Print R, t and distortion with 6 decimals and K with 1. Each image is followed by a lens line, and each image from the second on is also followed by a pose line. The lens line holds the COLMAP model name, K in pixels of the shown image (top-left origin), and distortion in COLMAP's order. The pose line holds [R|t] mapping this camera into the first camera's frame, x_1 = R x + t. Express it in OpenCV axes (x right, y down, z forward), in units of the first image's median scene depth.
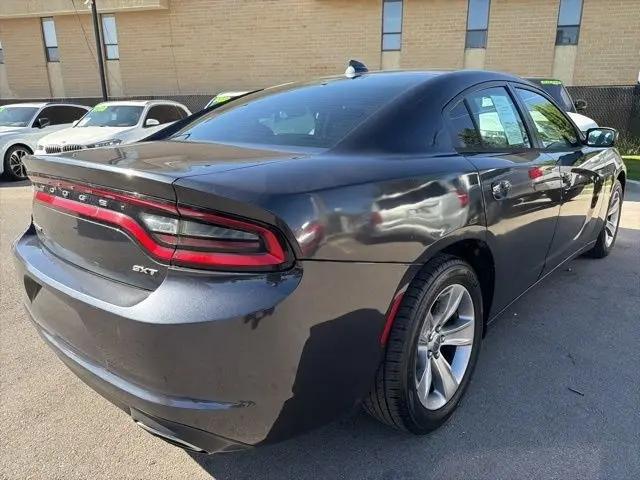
lens RADIAL K [[457.2, 0, 322.5], [0, 457.2, 241.0], [0, 0, 1]] dist [-0.003497, 0.001729]
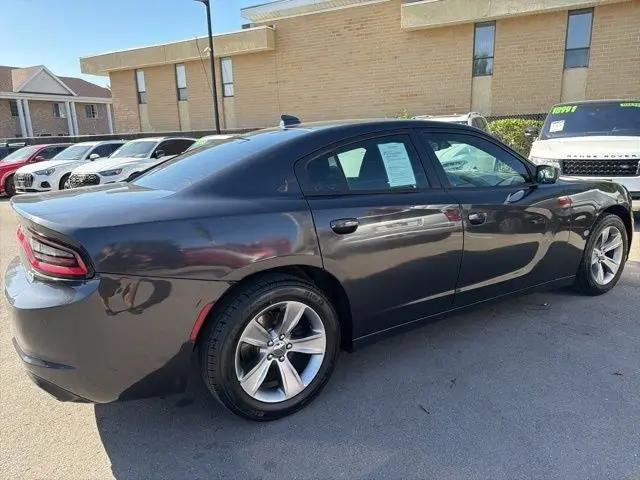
lens RADIAL K [[448.7, 0, 319.4], [0, 448.7, 244.8], [0, 0, 1]] dist [0.043708, -0.052038]
pose [[0.965375, 0.039191, -0.257907, 0.107342], [-0.048940, 0.998305, -0.031489, -0.003913], [0.256236, 0.043021, 0.965656, -0.026766]]
